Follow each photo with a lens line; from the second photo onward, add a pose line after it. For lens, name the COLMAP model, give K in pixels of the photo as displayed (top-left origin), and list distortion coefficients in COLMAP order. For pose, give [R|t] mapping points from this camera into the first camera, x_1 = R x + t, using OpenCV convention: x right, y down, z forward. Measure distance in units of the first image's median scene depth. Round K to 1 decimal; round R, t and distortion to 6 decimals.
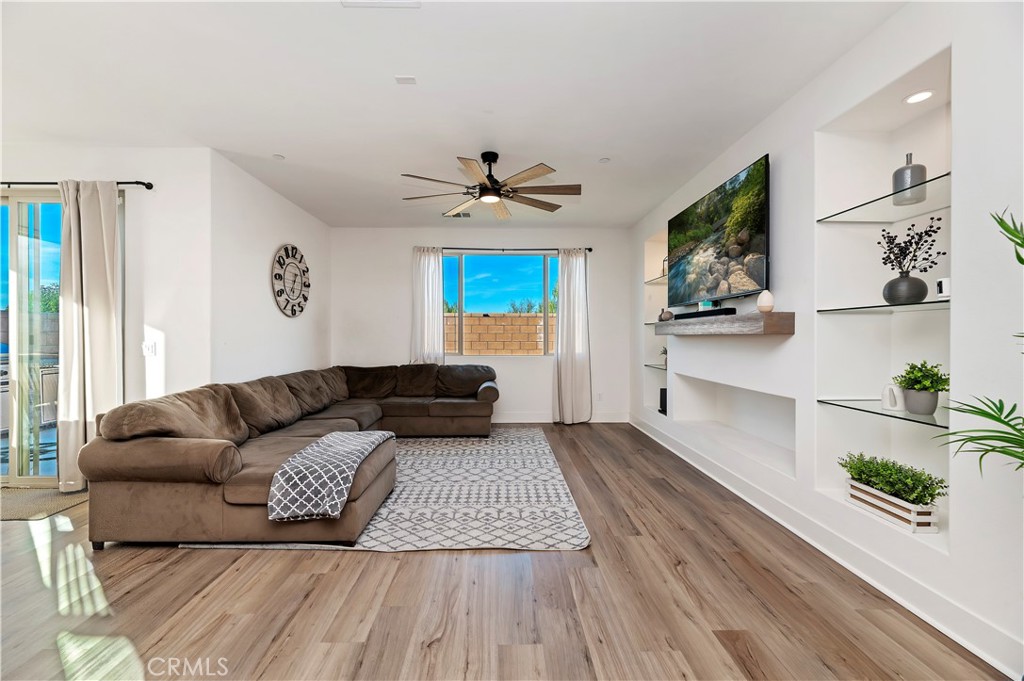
lens RADIAL K [[422.5, 0, 507.7], [0, 422.5, 336.2], [0, 0, 1]] dist [-0.000984, -0.000269]
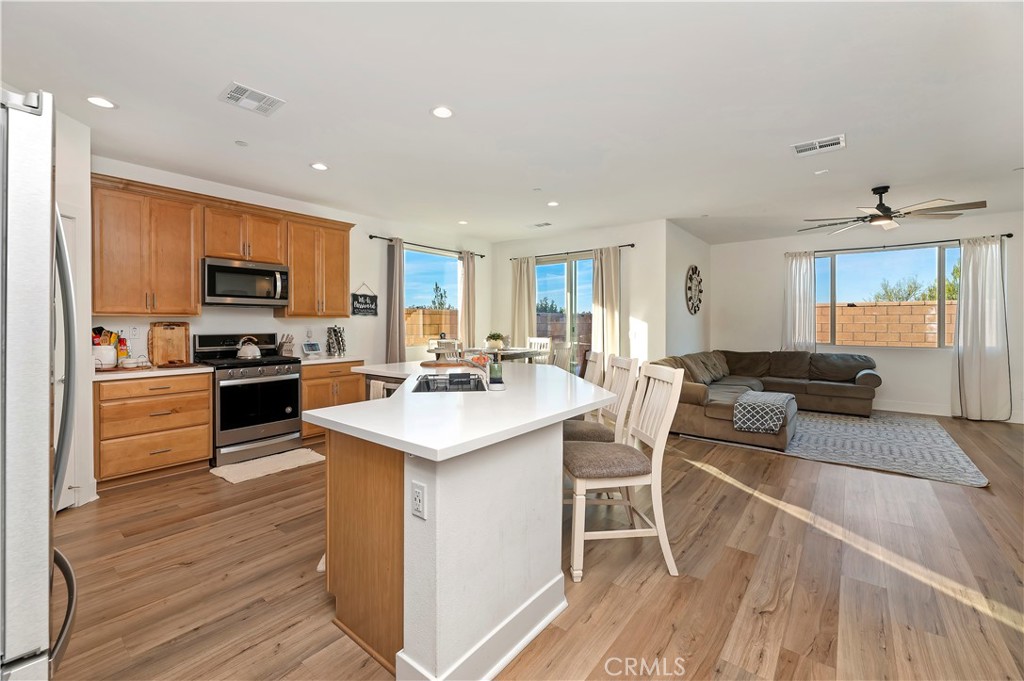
lens RADIAL K [[422.5, 0, 504.4], [0, 422.5, 328.3], [0, 0, 1]] dist [-0.000984, -0.000269]
pose [[0.760367, 0.008766, -0.649434, -0.088315], [-0.001596, 0.999931, 0.011627, -0.021230], [0.649491, -0.007804, 0.760329, -0.787094]]
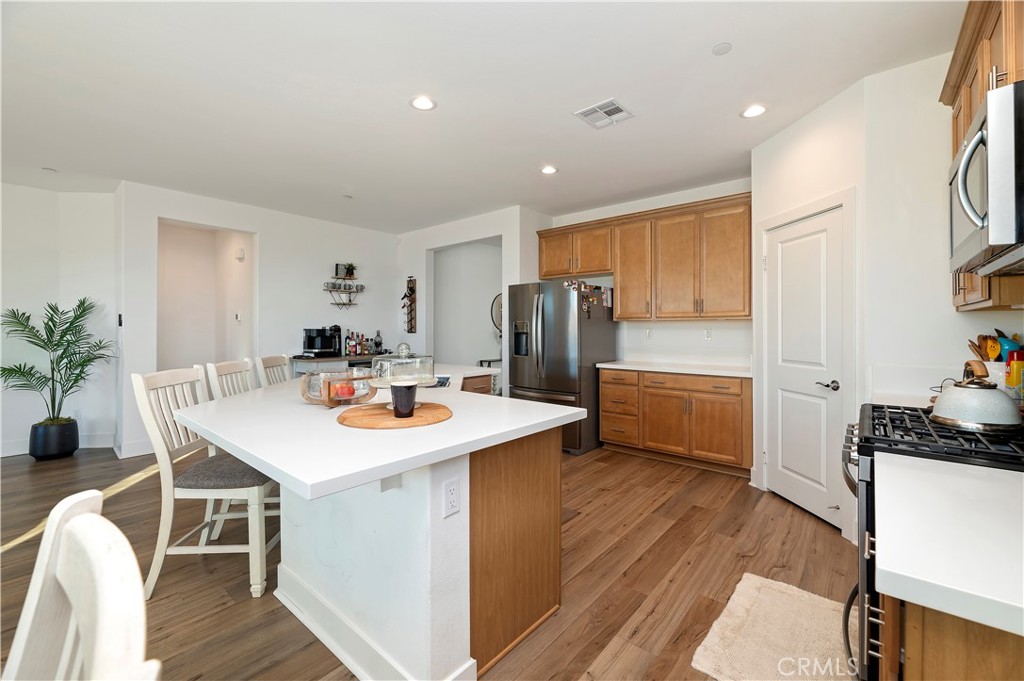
lens RADIAL K [[422.5, 0, 507.6], [0, 422.5, 329.8], [0, 0, 1]] dist [-0.000984, -0.000269]
pose [[-0.738493, 0.000641, 0.674261, -1.463875], [0.002238, 0.999996, 0.001501, -0.011248], [-0.674258, 0.002618, -0.738491, 0.319560]]
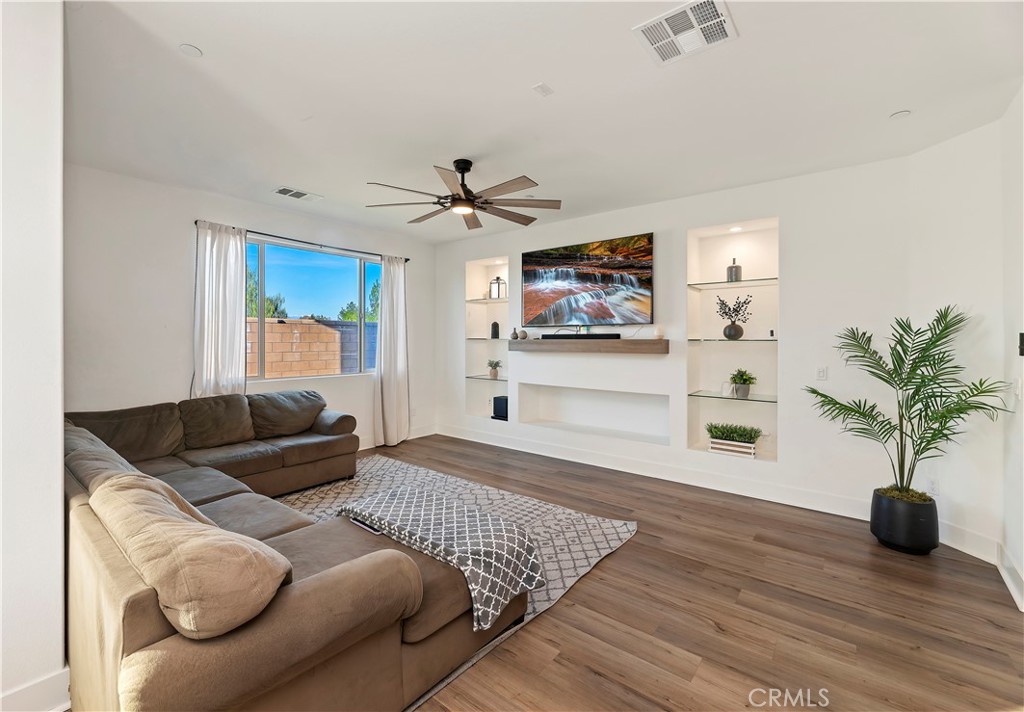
lens RADIAL K [[441.9, 0, 494.3], [0, 441.9, 338.2], [0, 0, 1]] dist [-0.010820, 0.001445]
pose [[0.652440, 0.002577, 0.757836, -0.806061], [-0.002069, 0.999997, -0.001619, -0.048296], [-0.757837, -0.000512, 0.652443, 0.351275]]
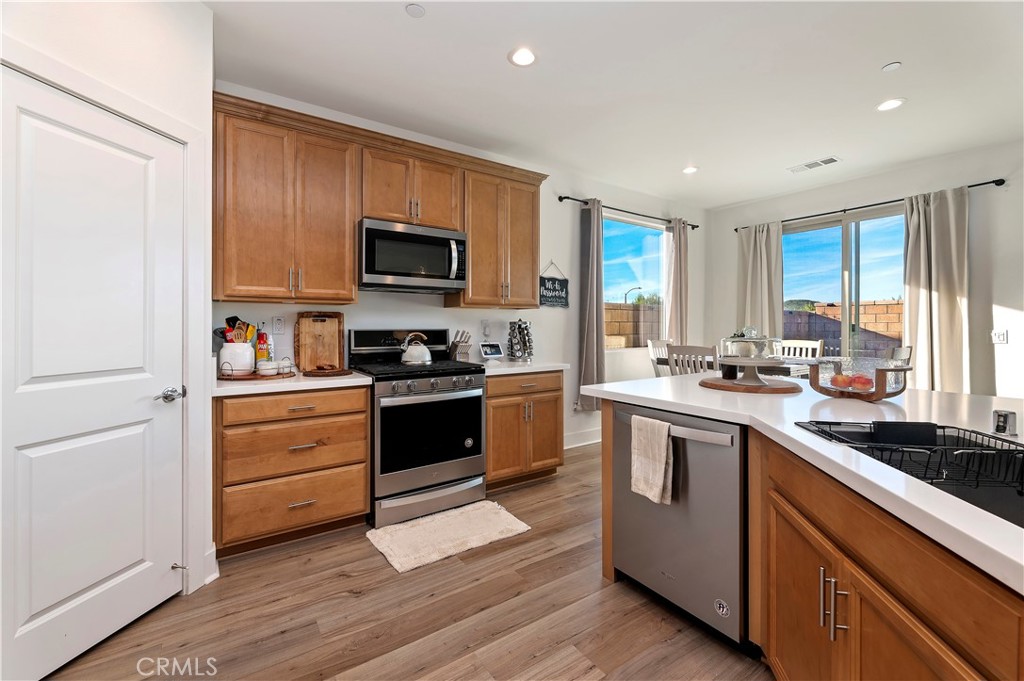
lens RADIAL K [[422.5, 0, 509.2], [0, 422.5, 330.1], [0, 0, 1]] dist [-0.000984, -0.000269]
pose [[0.538962, 0.011344, -0.842254, -0.660596], [-0.003355, 0.999930, 0.011321, 0.004083], [0.842323, -0.003276, 0.538962, -0.631280]]
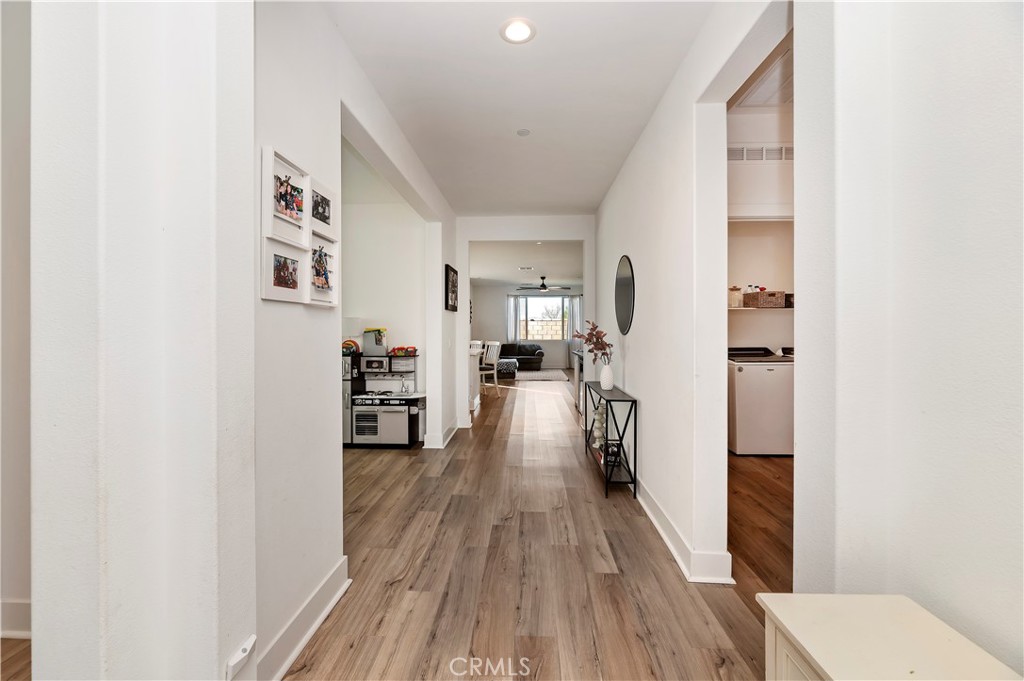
lens RADIAL K [[422.5, 0, 515.2], [0, 422.5, 332.7], [0, 0, 1]] dist [-0.000984, -0.000269]
pose [[0.998573, -0.000530, -0.053408, -0.094359], [0.000695, 0.999995, 0.003064, -0.004871], [0.053406, -0.003096, 0.998568, -2.536796]]
